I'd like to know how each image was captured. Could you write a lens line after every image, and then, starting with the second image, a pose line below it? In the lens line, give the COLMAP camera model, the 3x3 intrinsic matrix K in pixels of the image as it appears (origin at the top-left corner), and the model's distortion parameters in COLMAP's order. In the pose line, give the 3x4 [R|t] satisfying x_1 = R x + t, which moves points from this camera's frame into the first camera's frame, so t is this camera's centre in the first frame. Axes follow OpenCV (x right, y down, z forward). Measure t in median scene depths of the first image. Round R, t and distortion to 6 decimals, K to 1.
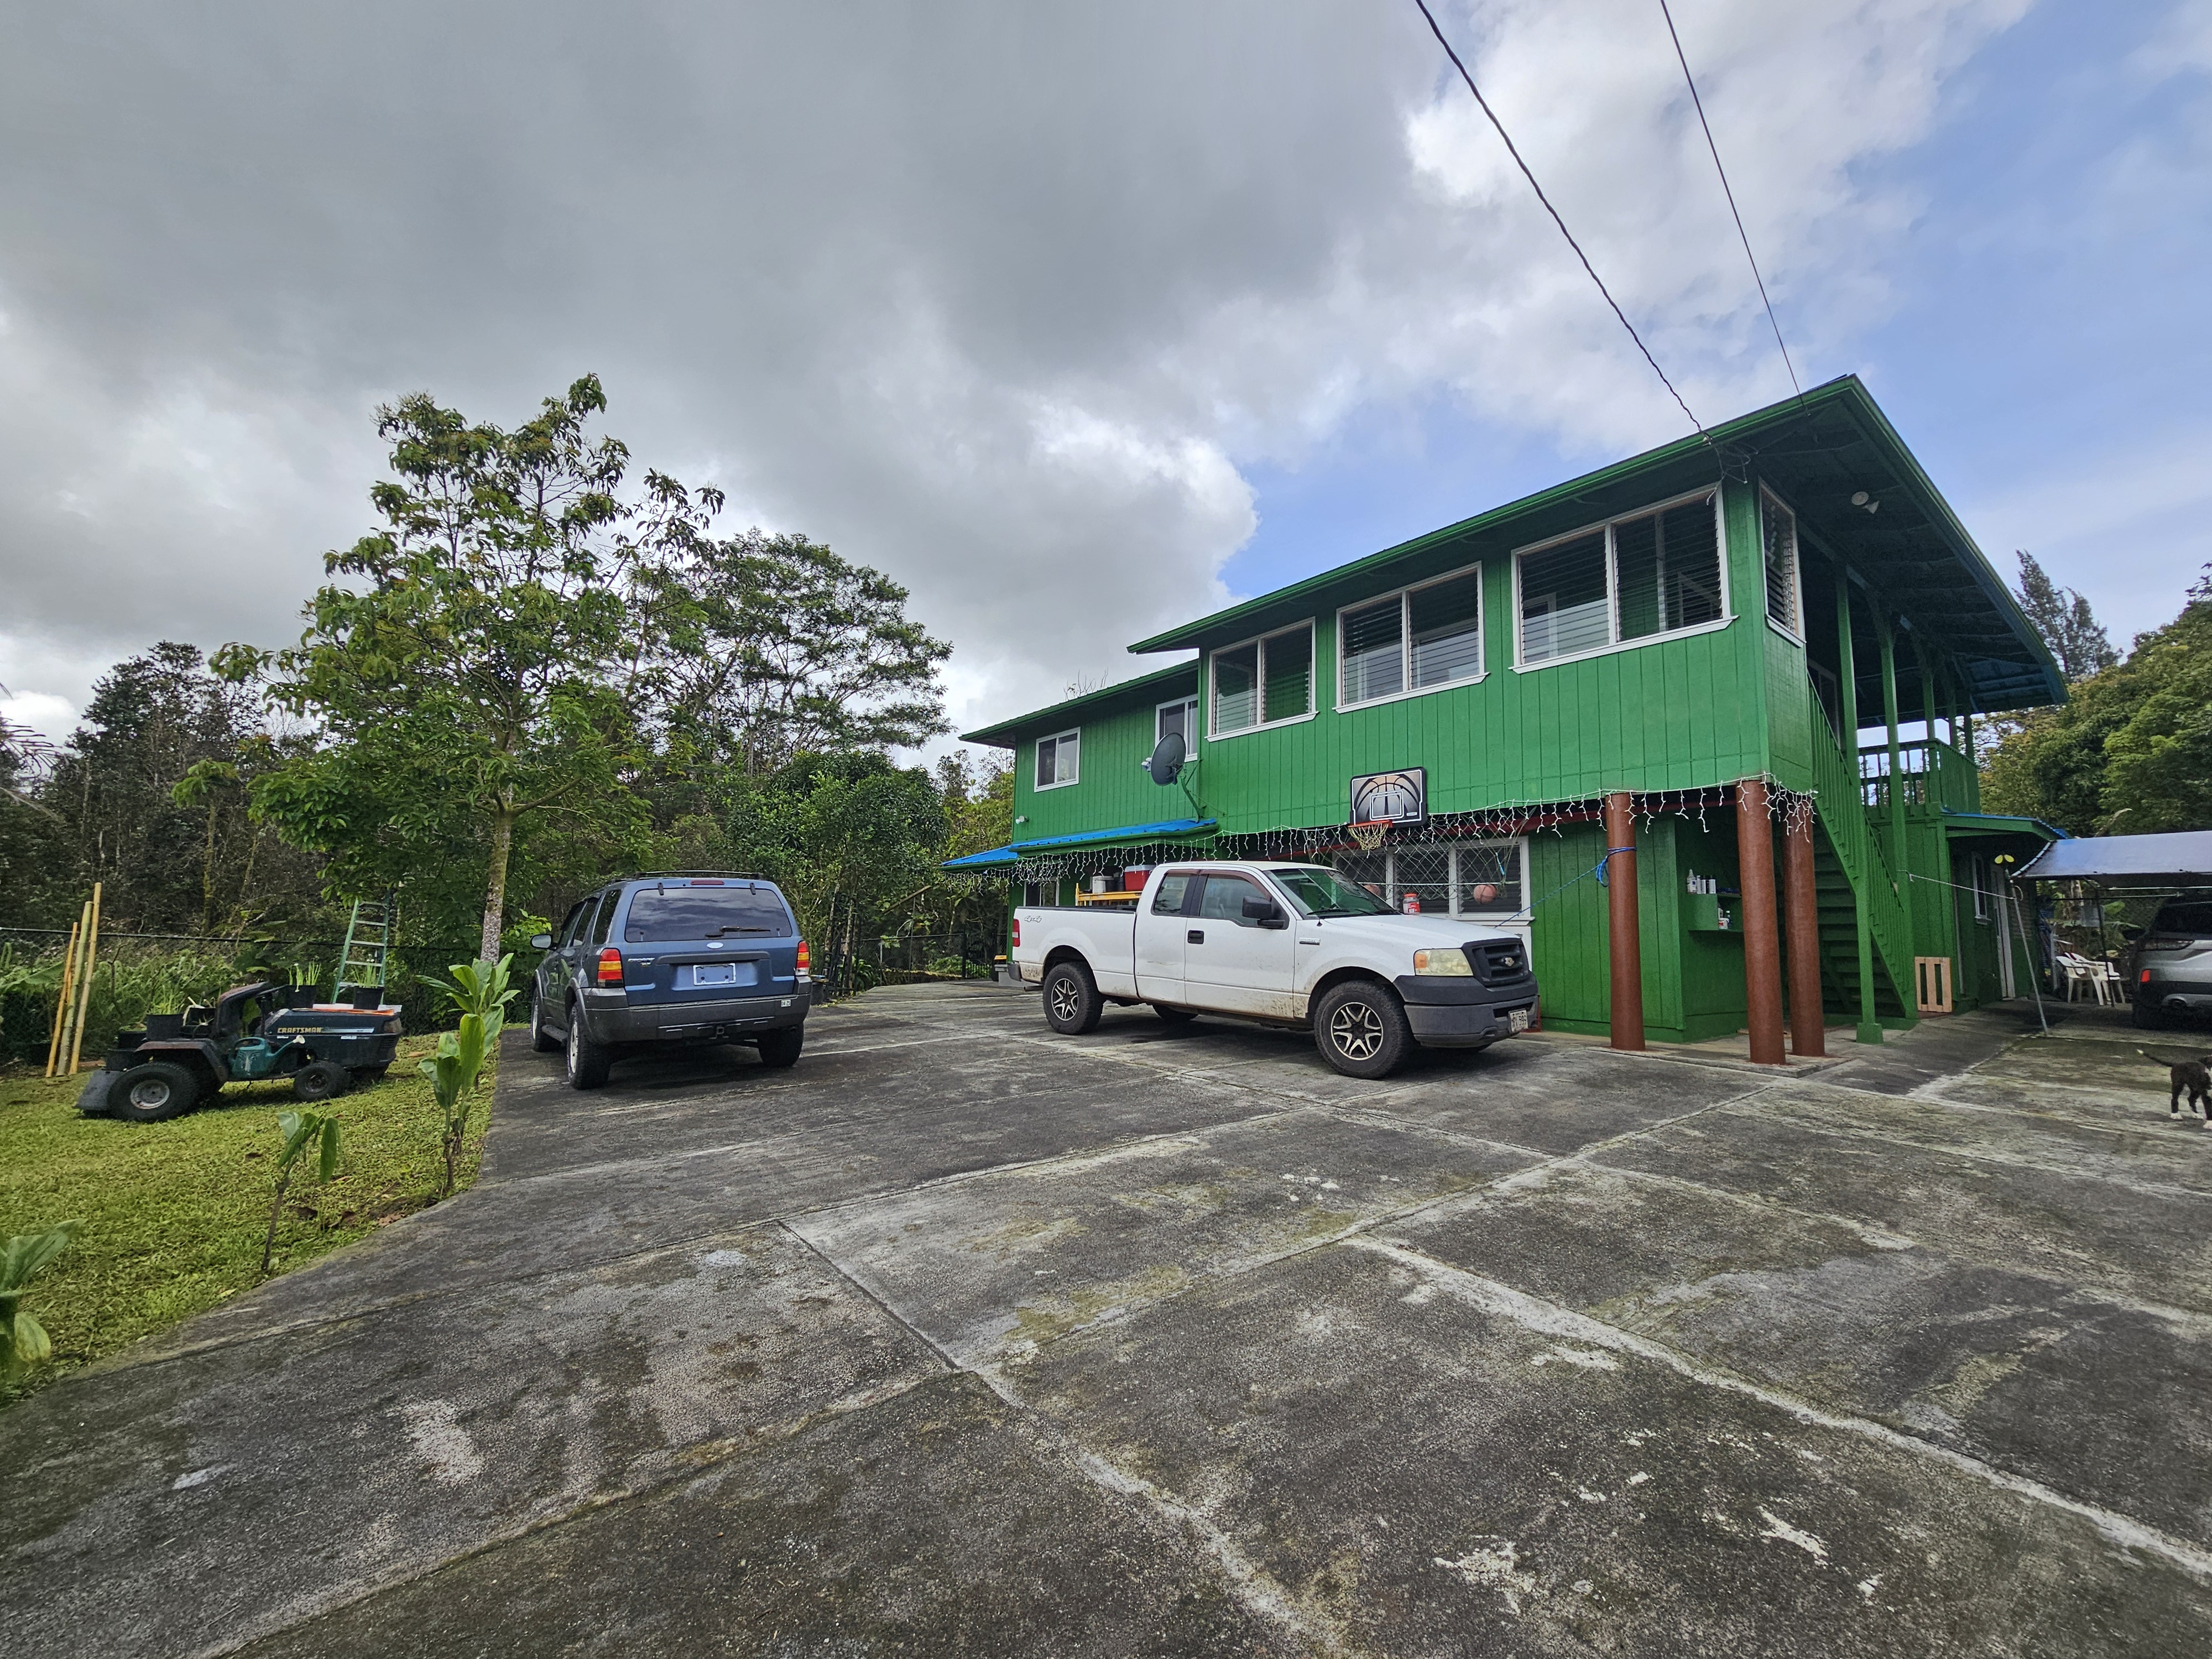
lens RADIAL K [[906.8, 0, 1113.7], [0, 906.8, 834.9], [0, 0, 1]] dist [-0.007889, 0.002777]
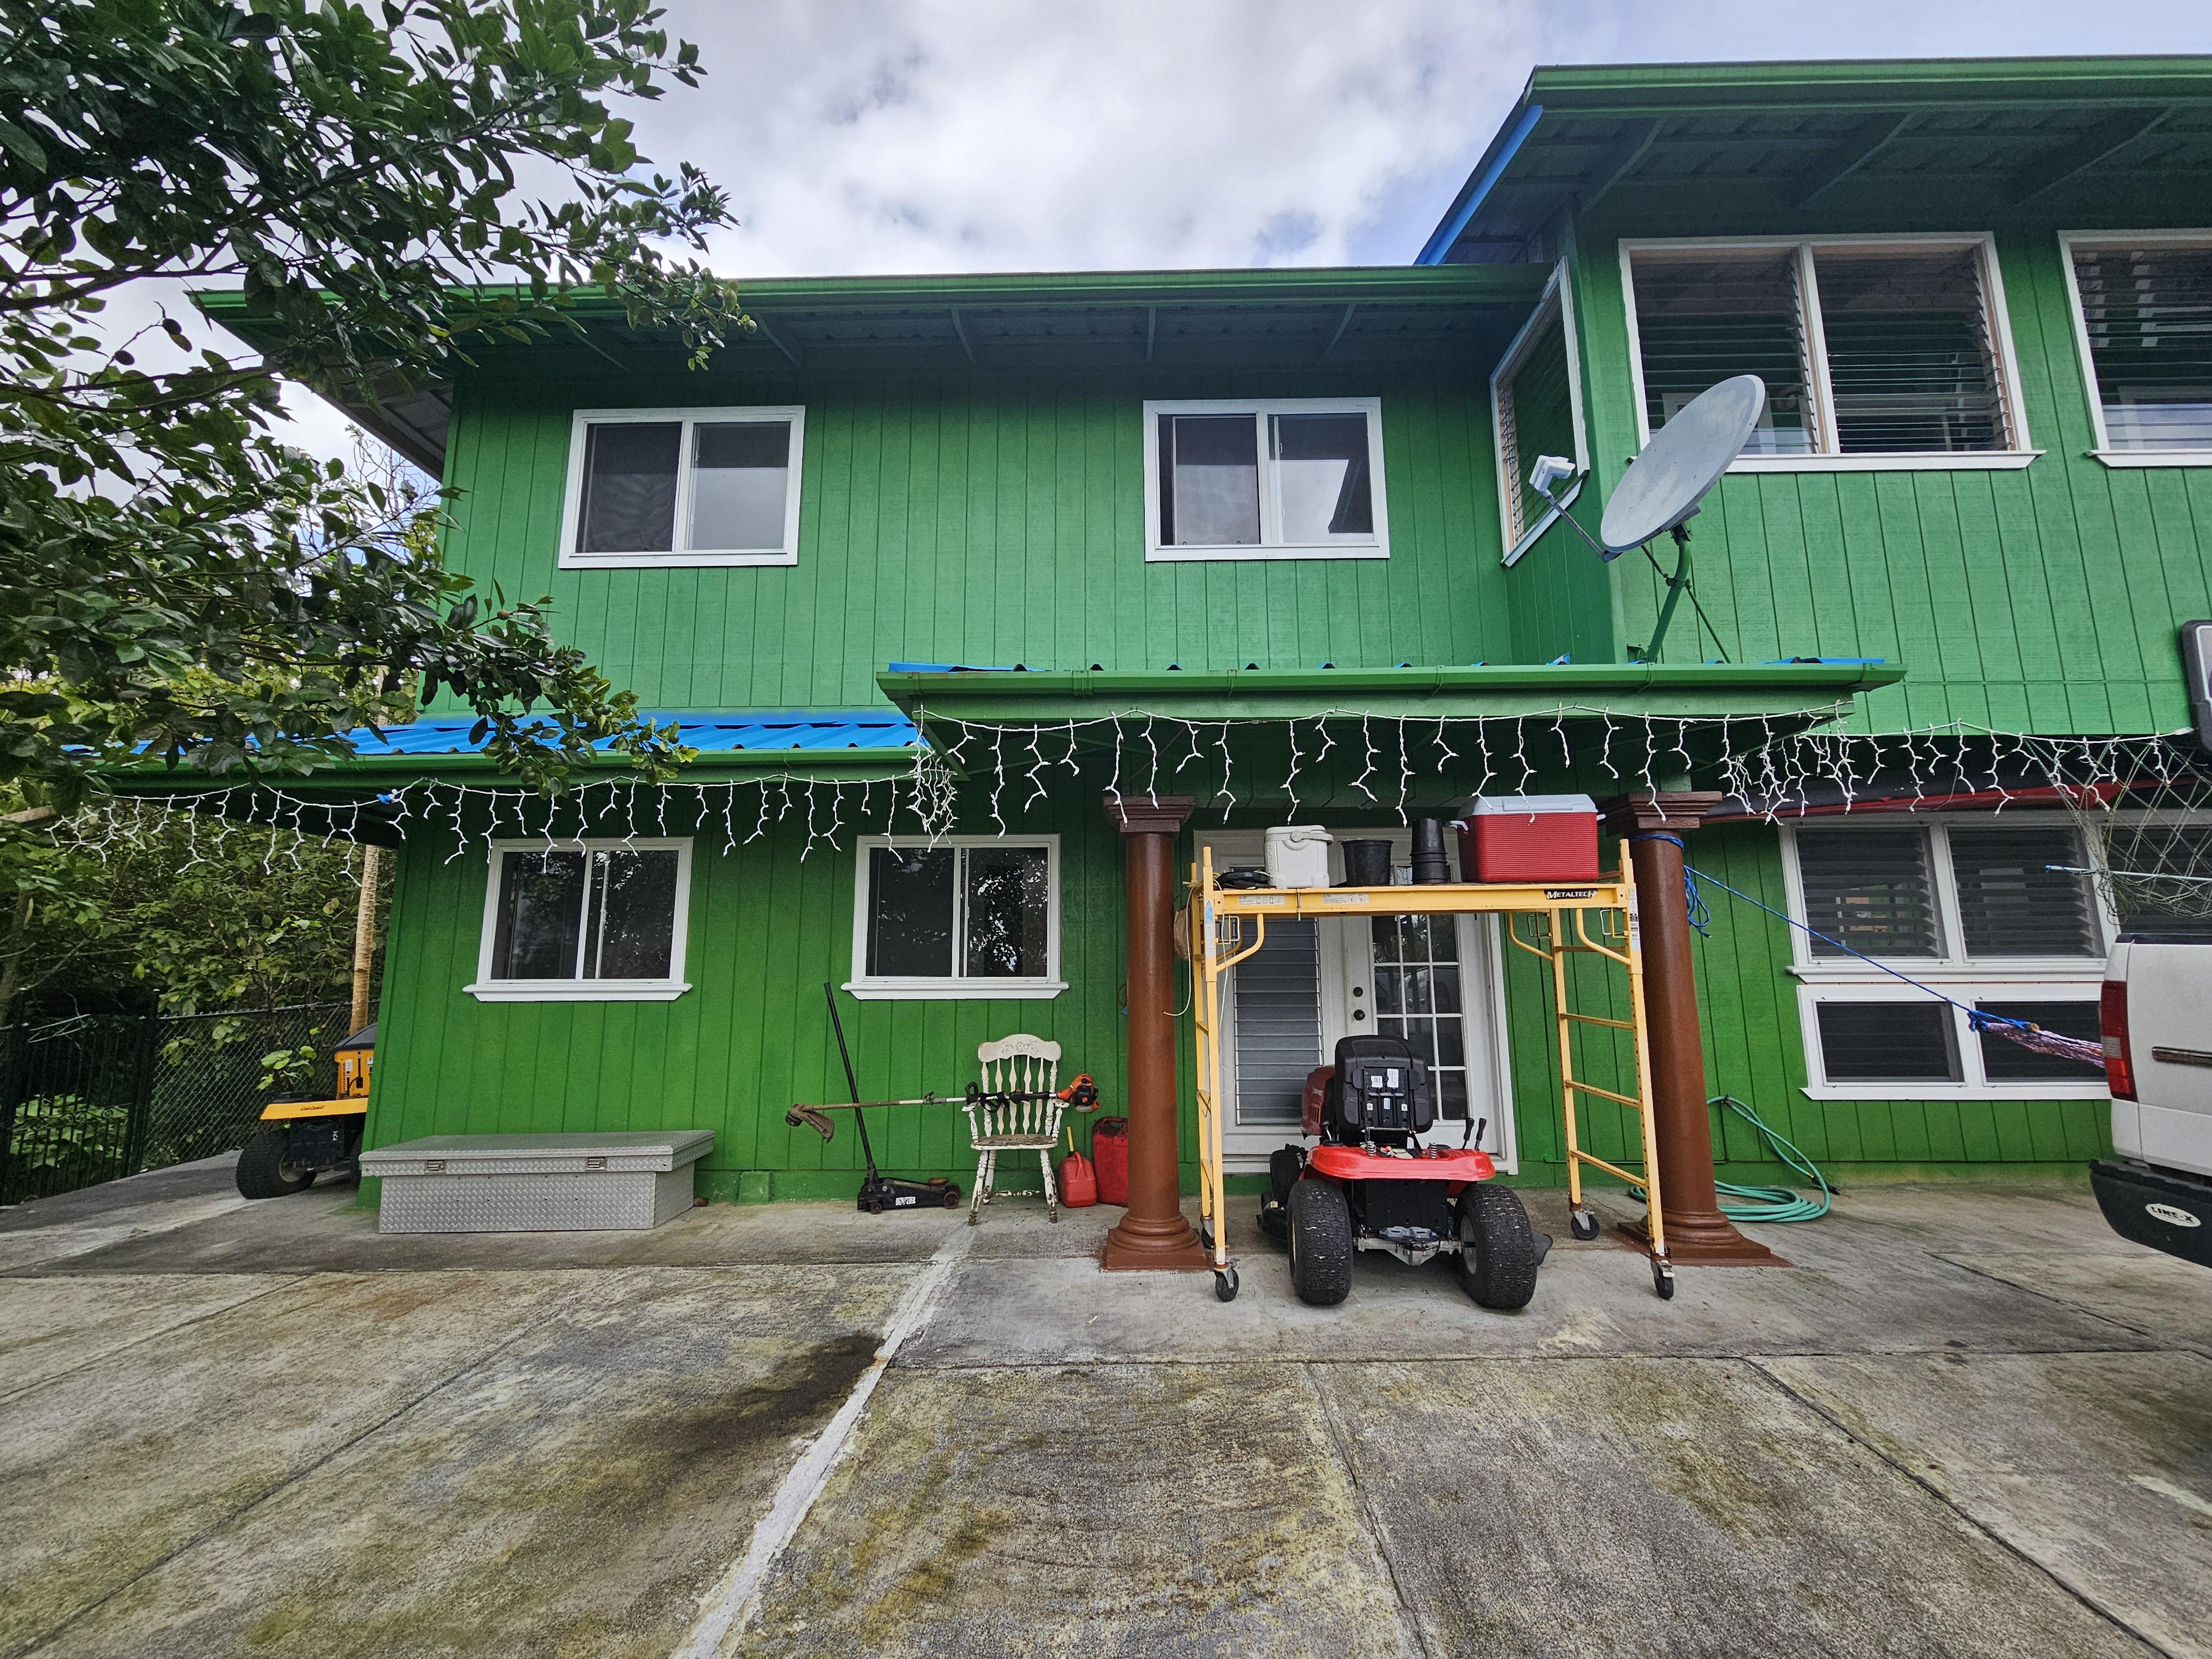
lens RADIAL K [[906.8, 0, 1108.0], [0, 906.8, 821.2], [0, 0, 1]] dist [-0.007889, 0.002777]
pose [[0.633165, 0.098950, 0.767666, -0.240754], [-0.071485, 0.995032, -0.069297, 0.060788], [-0.770709, -0.011000, 0.637093, 0.773815]]
